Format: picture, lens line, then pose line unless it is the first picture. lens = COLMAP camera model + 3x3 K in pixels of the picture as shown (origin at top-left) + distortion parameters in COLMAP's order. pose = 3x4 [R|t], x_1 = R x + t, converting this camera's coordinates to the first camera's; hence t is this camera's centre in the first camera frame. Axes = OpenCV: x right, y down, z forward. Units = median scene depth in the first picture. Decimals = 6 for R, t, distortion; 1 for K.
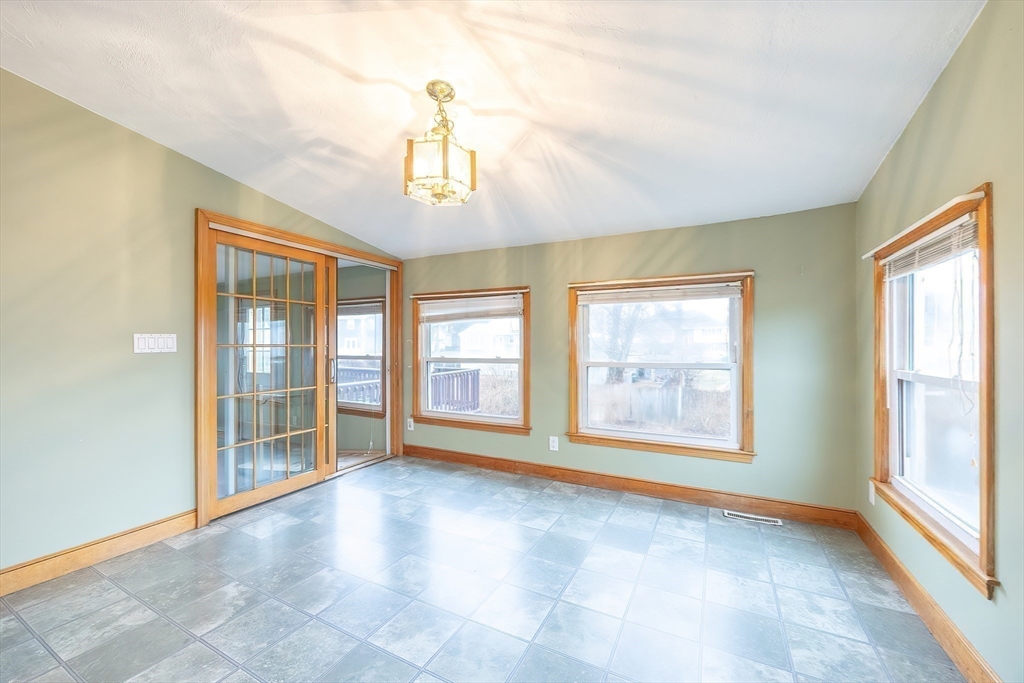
lens RADIAL K [[394.0, 0, 516.5], [0, 394.0, 345.3], [0, 0, 1]] dist [-0.000564, -0.000112]
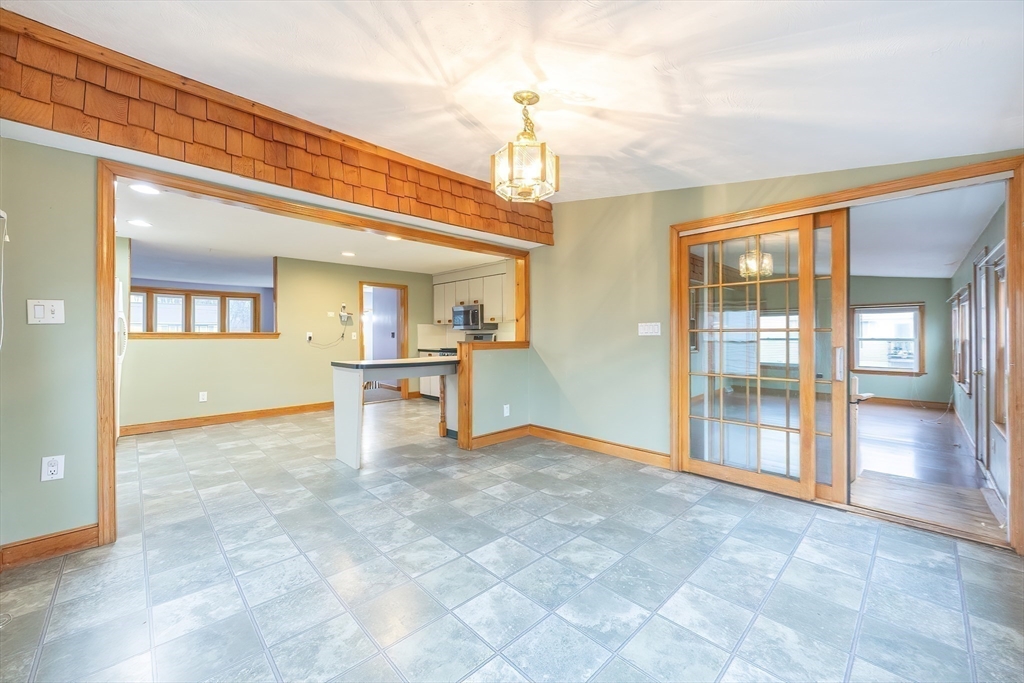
lens RADIAL K [[397.8, 0, 510.6], [0, 397.8, 332.0], [0, 0, 1]] dist [-0.000866, -0.000157]
pose [[-0.325828, -0.004341, -0.945419, 0.670643], [0.001771, 0.999985, -0.005201, 0.012924], [0.945427, -0.003369, -0.325816, 1.019725]]
